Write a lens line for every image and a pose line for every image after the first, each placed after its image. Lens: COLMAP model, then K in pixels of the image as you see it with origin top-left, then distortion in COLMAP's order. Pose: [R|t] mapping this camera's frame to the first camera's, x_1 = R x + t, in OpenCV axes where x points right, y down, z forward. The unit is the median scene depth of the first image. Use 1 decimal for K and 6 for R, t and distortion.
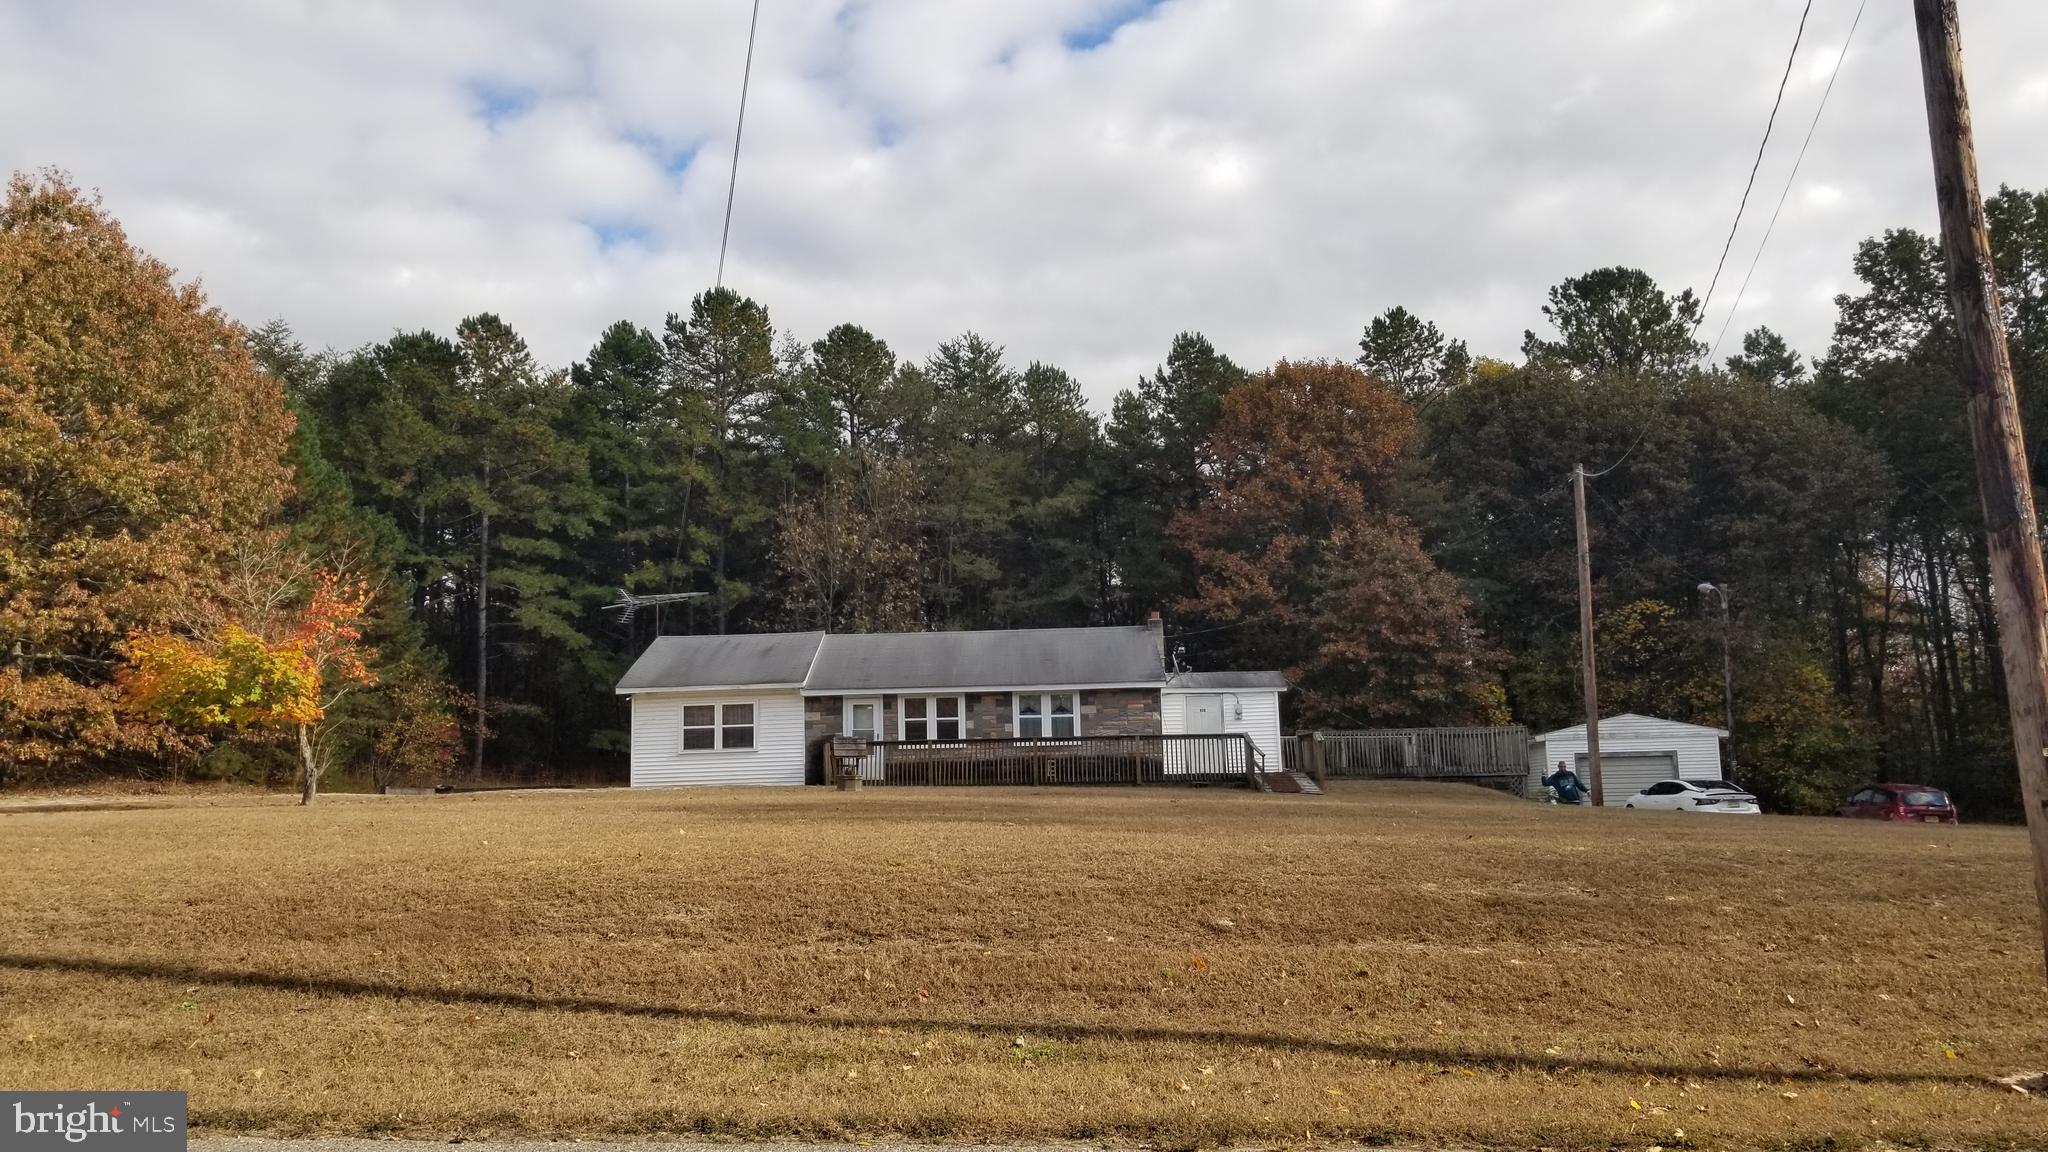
lens RADIAL K [[1563.3, 0, 1027.2], [0, 1563.3, 597.9], [0, 0, 1]] dist [0.201114, -0.000391]
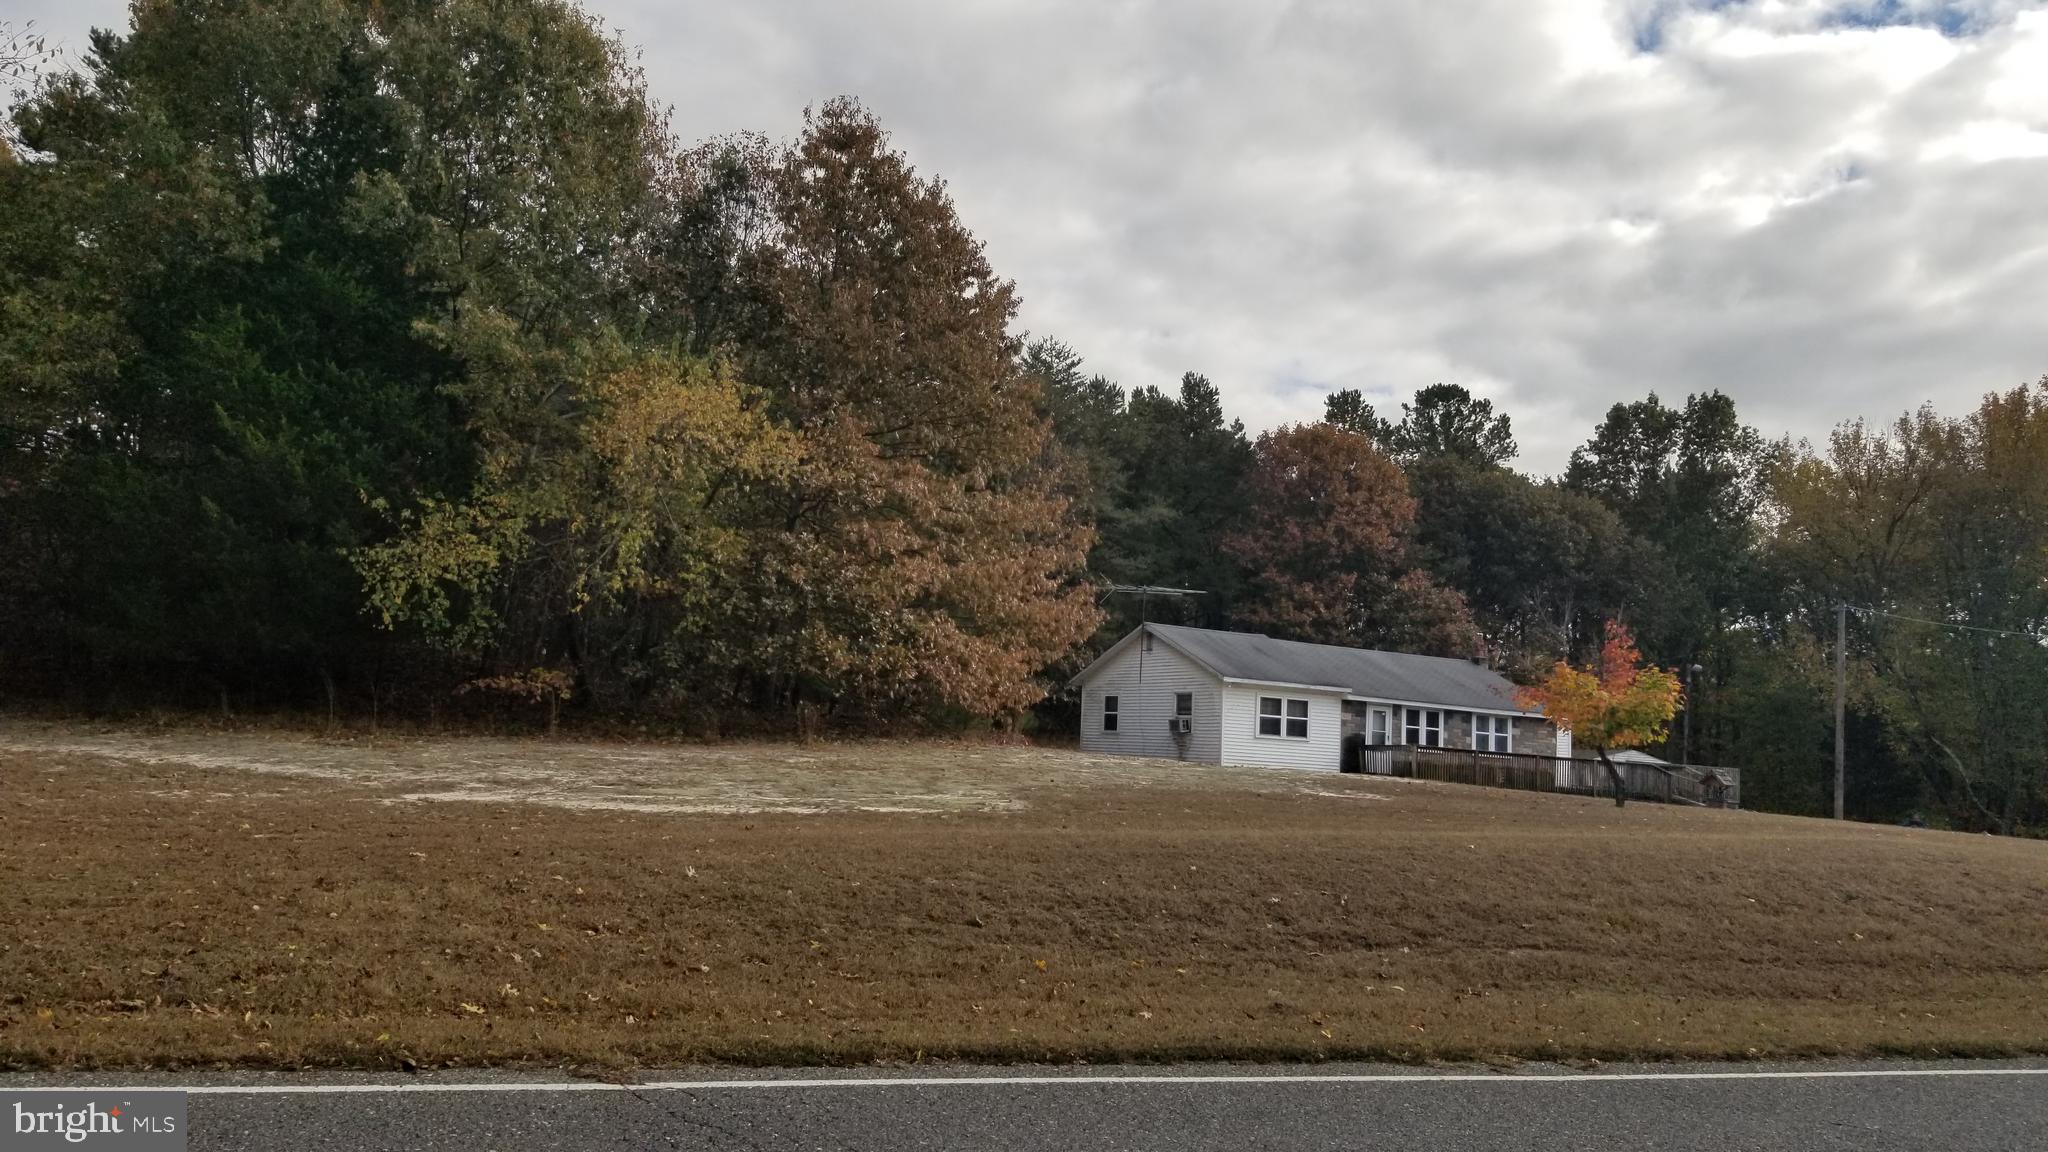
lens RADIAL K [[1598.0, 0, 1018.2], [0, 1598.0, 543.7], [0, 0, 1]] dist [0.165224, -0.257475]
pose [[0.869135, 0.139157, 0.474595, -0.950005], [-0.141305, 0.989470, -0.031350, 0.019351], [-0.473960, -0.039815, 0.879646, 0.049253]]
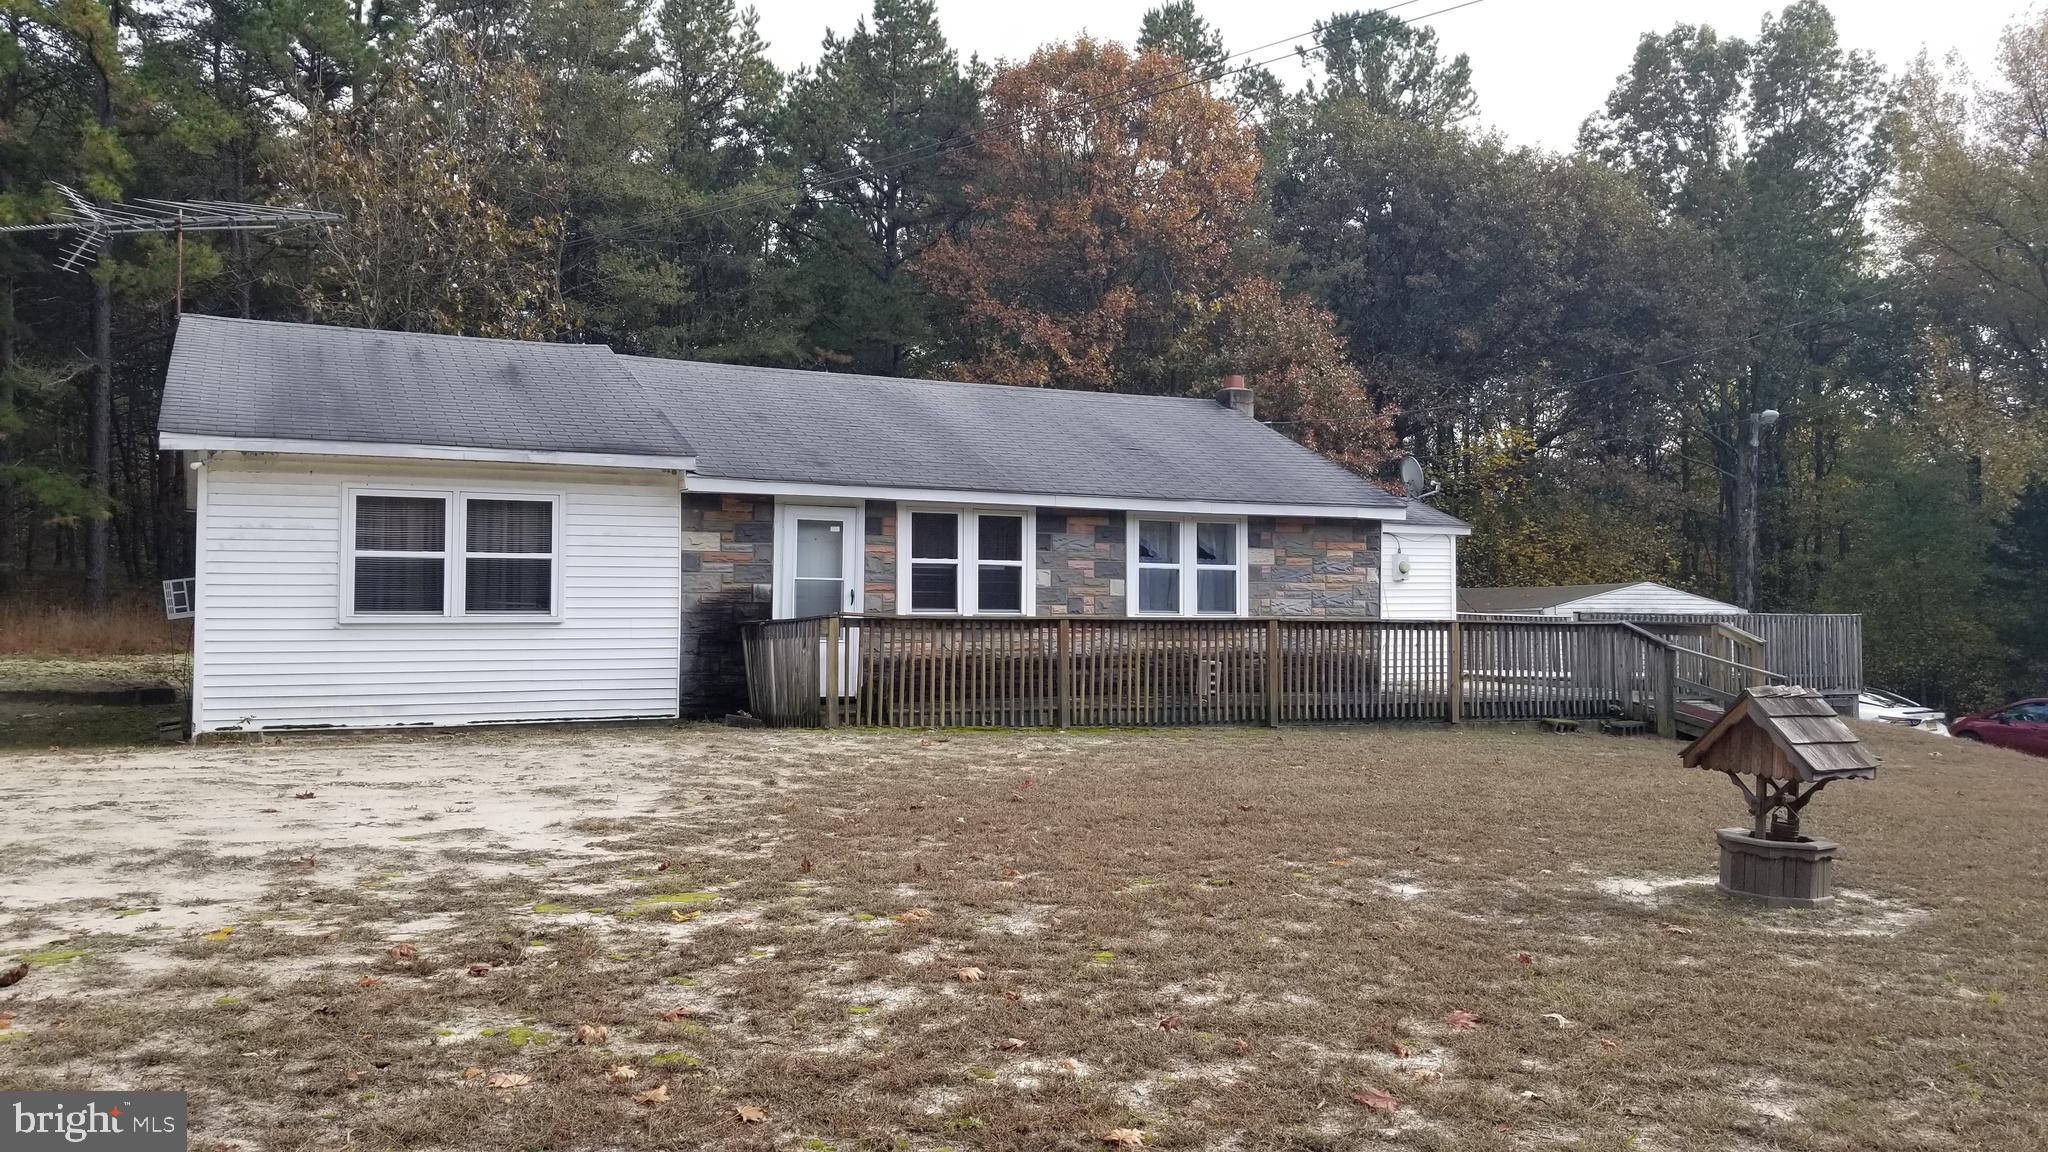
lens RADIAL K [[1598.0, 0, 1018.2], [0, 1598.0, 543.7], [0, 0, 1]] dist [0.165224, -0.257475]
pose [[0.898278, 0.049607, 0.436619, -0.244355], [-0.083301, 0.994815, 0.058352, 0.044779], [-0.431460, -0.088787, 0.897752, 0.590541]]
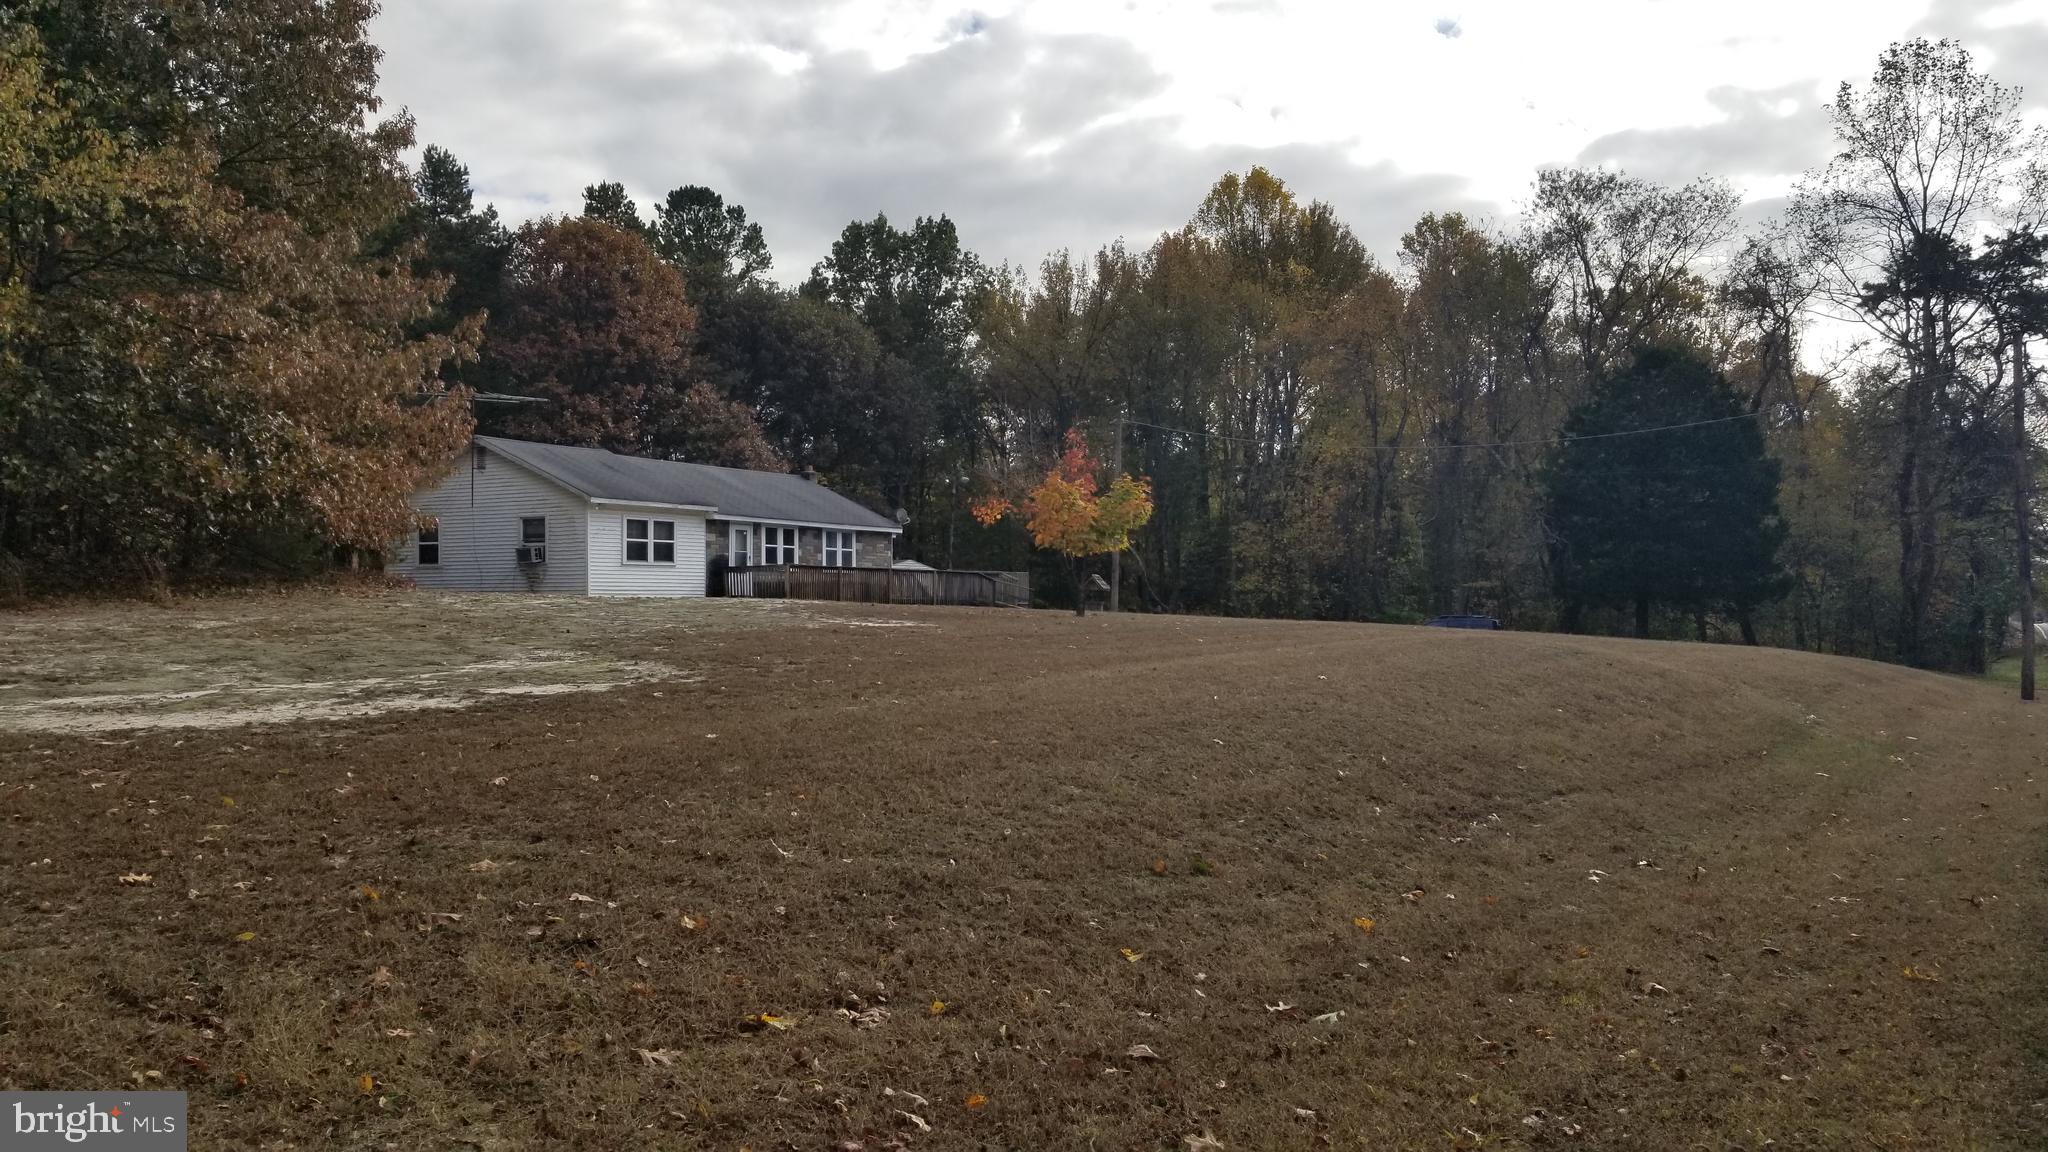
lens RADIAL K [[1557.9, 0, 1020.6], [0, 1557.9, 672.7], [0, 0, 1]] dist [0.005589, -0.001531]
pose [[0.510336, -0.011300, 0.859901, -0.967113], [-0.128493, 0.987687, 0.089237, 0.043723], [-0.850321, -0.156033, 0.502601, 0.249872]]
